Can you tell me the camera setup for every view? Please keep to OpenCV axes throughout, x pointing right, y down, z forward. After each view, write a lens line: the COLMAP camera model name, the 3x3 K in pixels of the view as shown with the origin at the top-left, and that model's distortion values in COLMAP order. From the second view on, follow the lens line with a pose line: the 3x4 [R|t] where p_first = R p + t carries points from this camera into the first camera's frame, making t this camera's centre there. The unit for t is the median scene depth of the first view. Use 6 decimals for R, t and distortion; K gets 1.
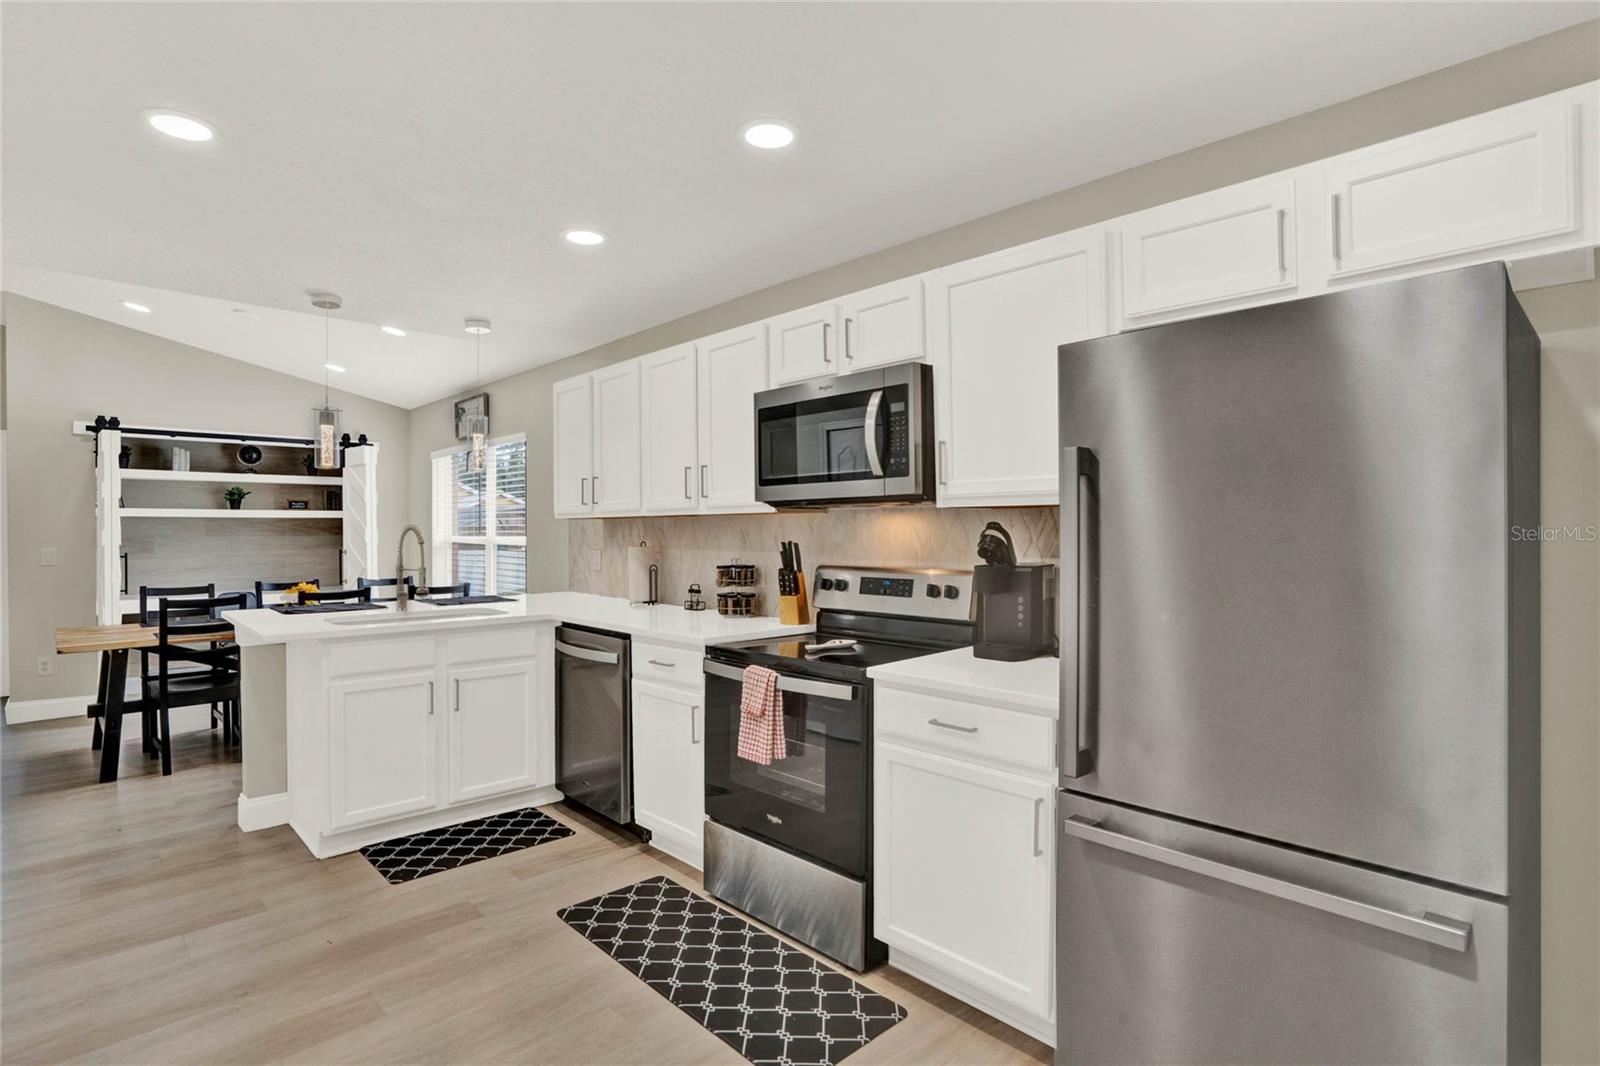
lens RADIAL K [[798.8, 0, 801.2], [0, 798.8, 528.5], [0, 0, 1]] dist [-0.028283, 0.003689]
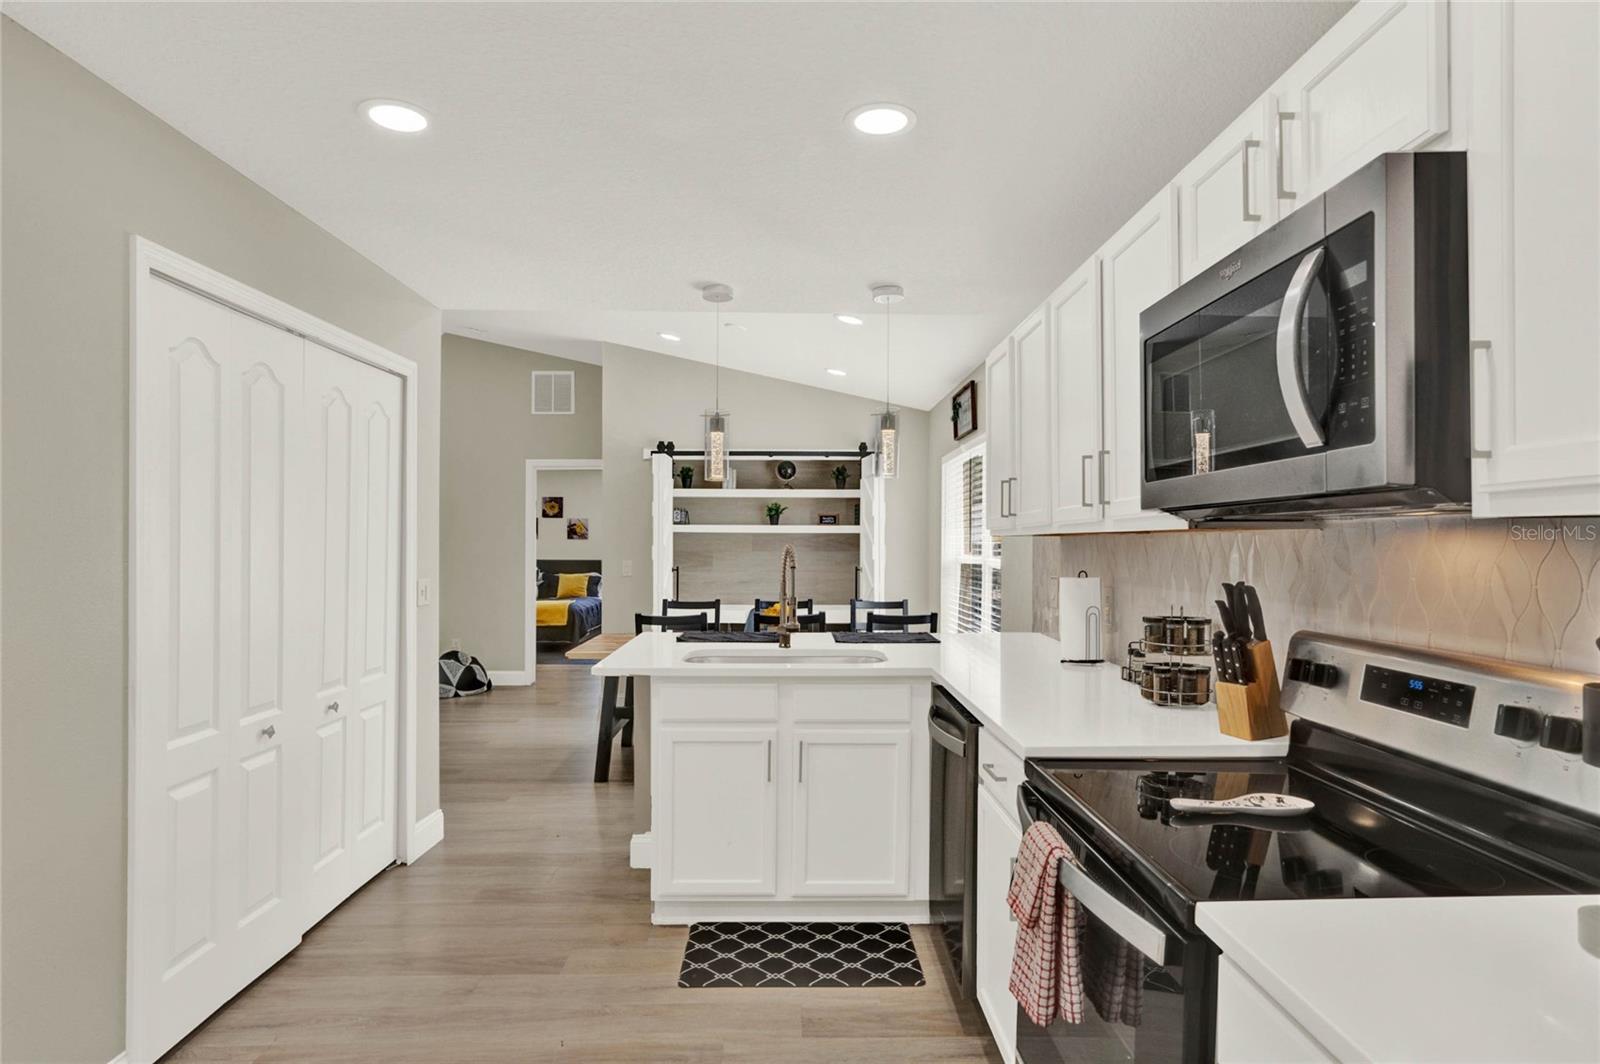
lens RADIAL K [[891.6, 0, 801.9], [0, 891.6, 551.6], [0, 0, 1]] dist [-0.022395, 0.004460]
pose [[0.736759, 0.011702, -0.676054, 0.170428], [-0.003422, 0.999902, 0.013578, -0.011576], [0.676147, -0.007690, 0.736727, 0.362339]]
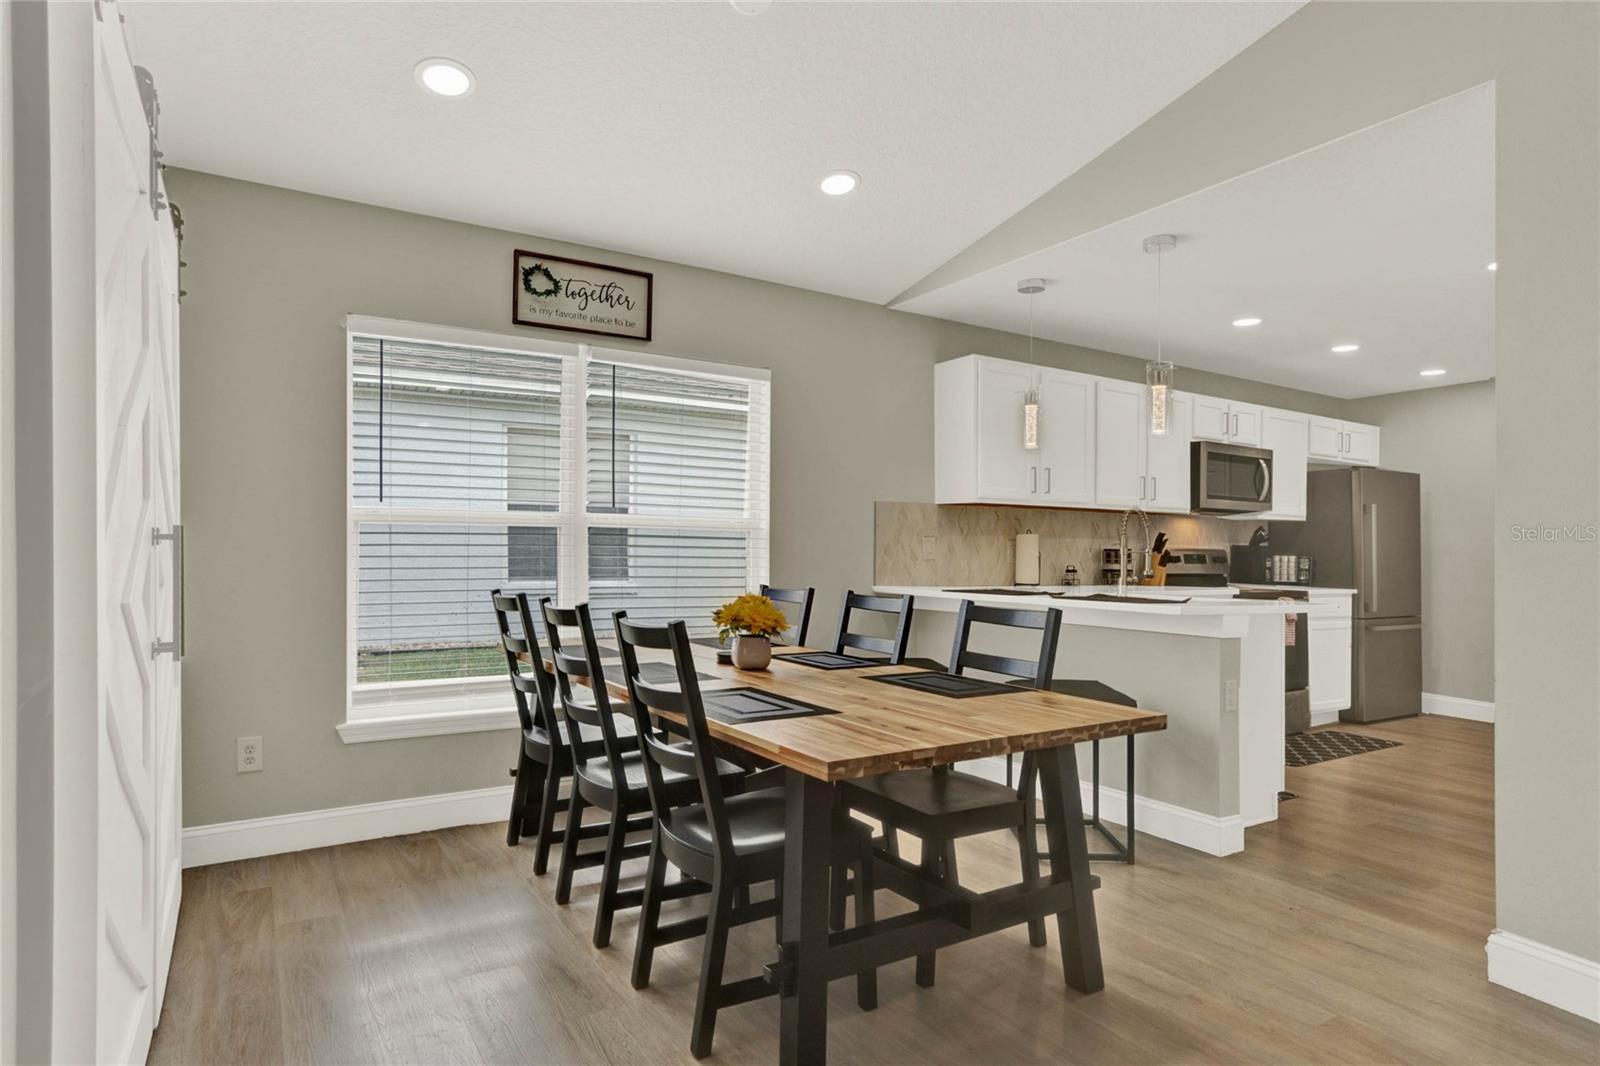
lens RADIAL K [[891.6, 0, 812.6], [0, 891.6, 538.6], [0, 0, 1]] dist [-0.022395, 0.004460]
pose [[0.188892, 0.018229, 0.981829, -1.835985], [-0.015478, 0.999759, -0.015584, 0.065185], [-0.981876, -0.012254, 0.189128, 1.333773]]
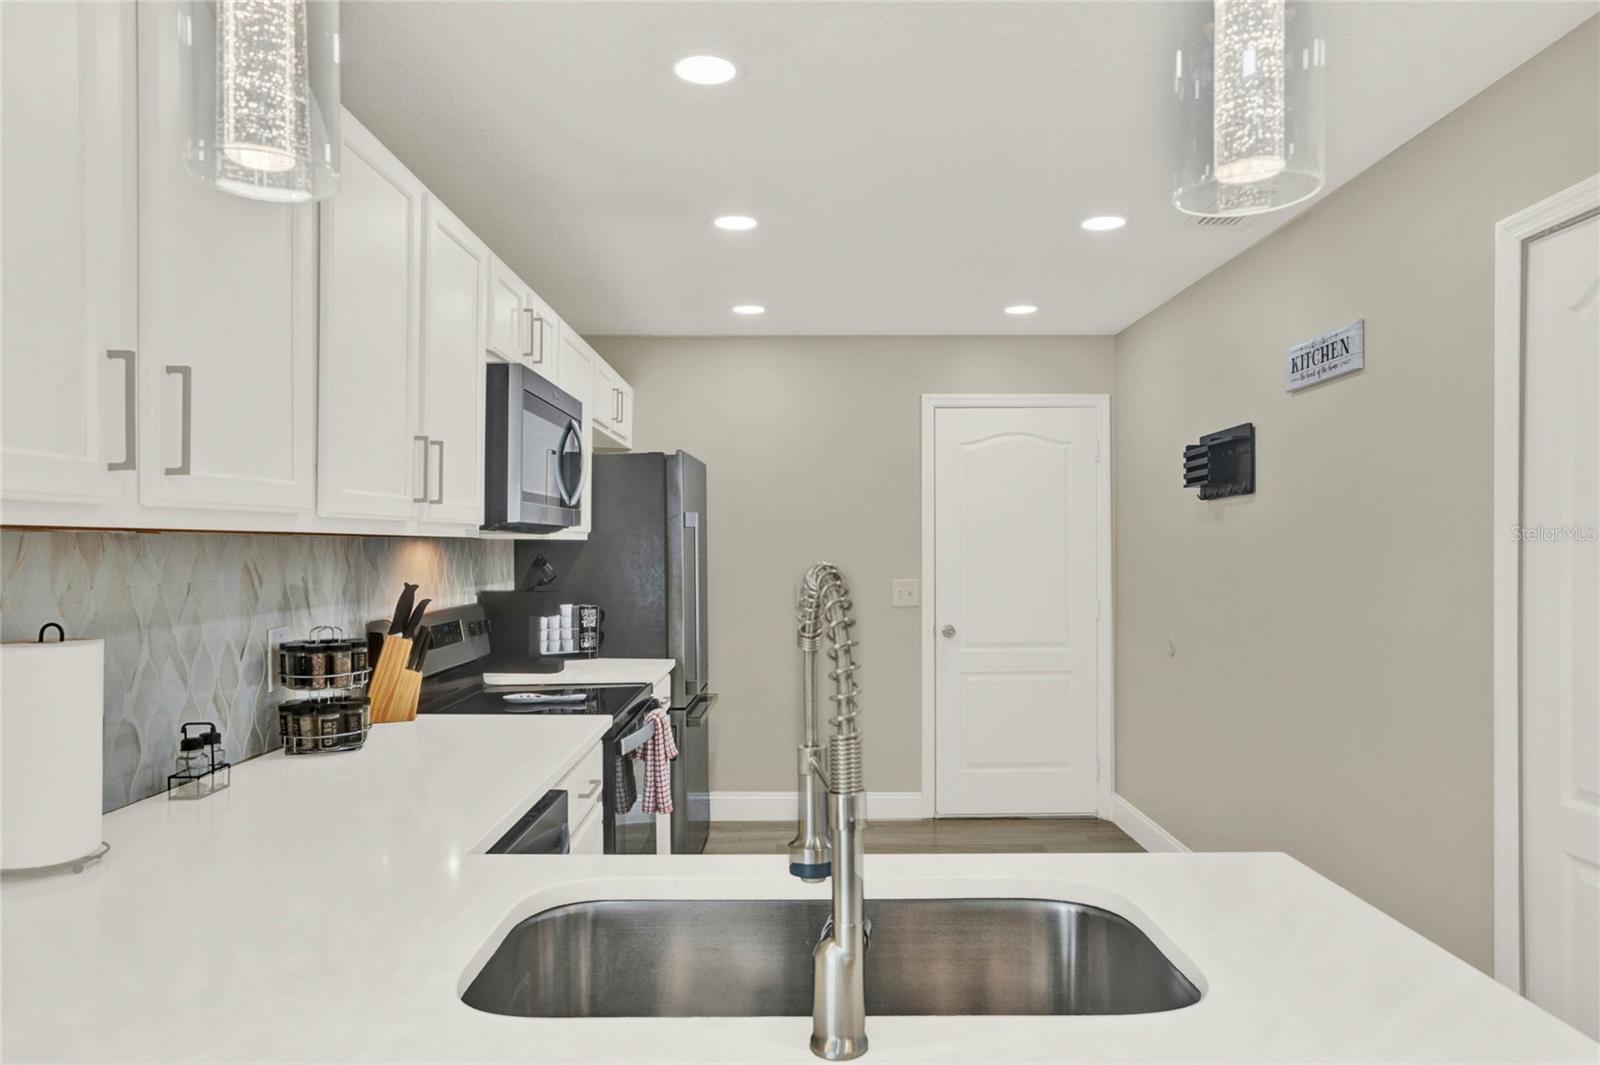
lens RADIAL K [[1011.9, 0, 798.6], [0, 1011.9, 549.4], [0, 0, 1]] dist [-0.008007, 0.003054]
pose [[-0.715120, -0.001276, 0.699001, -0.760198], [-0.001475, 0.999999, 0.000316, -0.010890], [-0.699001, -0.000805, -0.715121, 1.340142]]
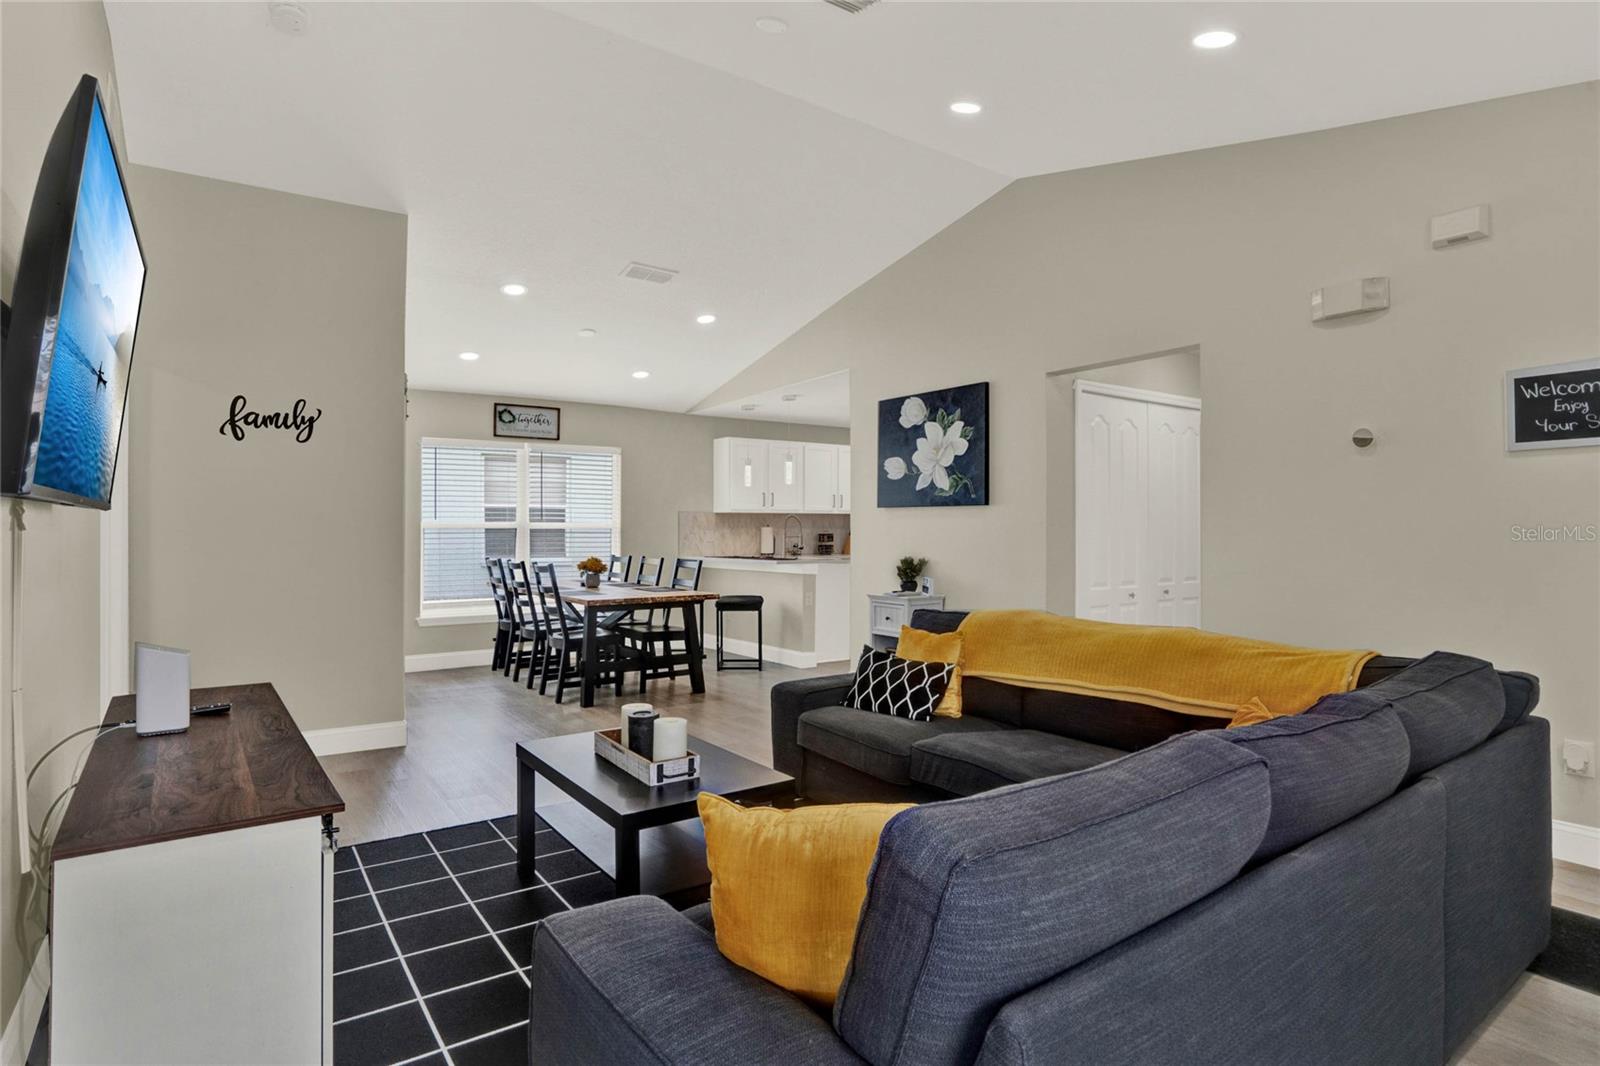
lens RADIAL K [[832.7, 0, 796.2], [0, 832.7, 492.2], [0, 0, 1]] dist [-0.005814, 0.000734]
pose [[0.152051, 0.047899, 0.987211, -2.938643], [-0.003811, 0.998846, -0.047876, 0.043752], [-0.988365, 0.003517, 0.152058, 0.750205]]
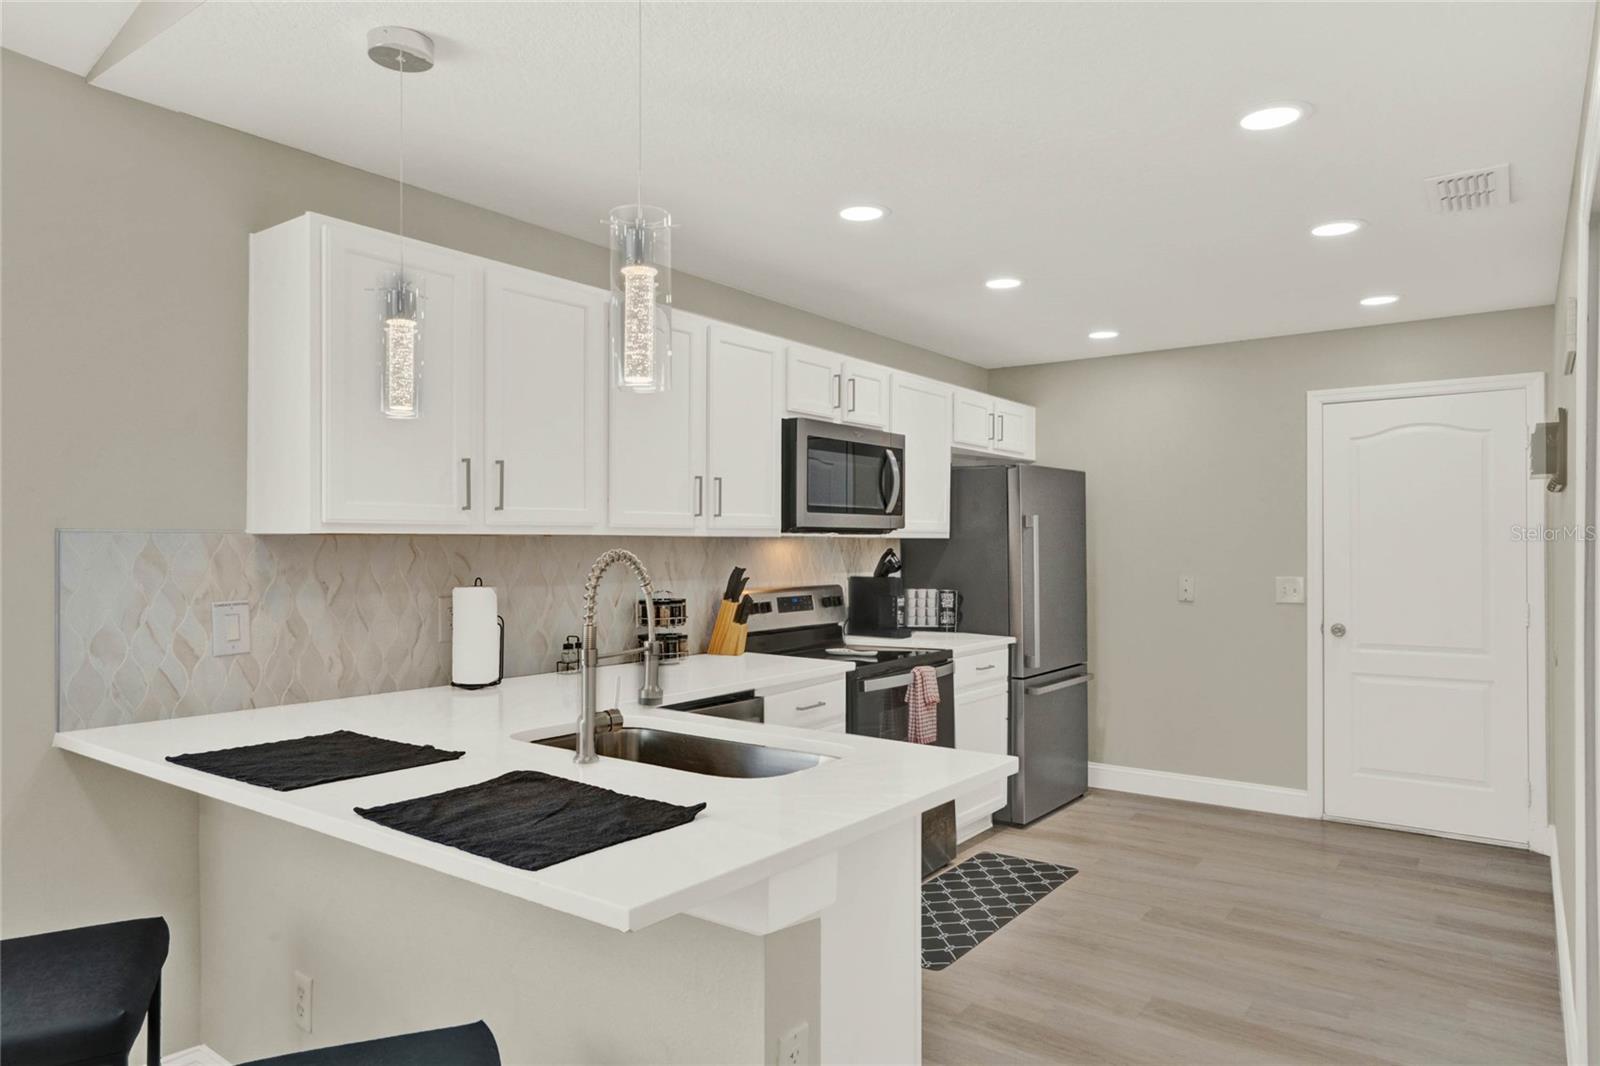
lens RADIAL K [[1011.9, 0, 802.2], [0, 1011.9, 541.1], [0, 0, 1]] dist [-0.008007, 0.003054]
pose [[-0.177388, 0.002307, 0.984138, -1.199000], [-0.004220, 0.999986, -0.003104, -0.011158], [-0.984132, -0.004704, -0.177376, 1.132480]]
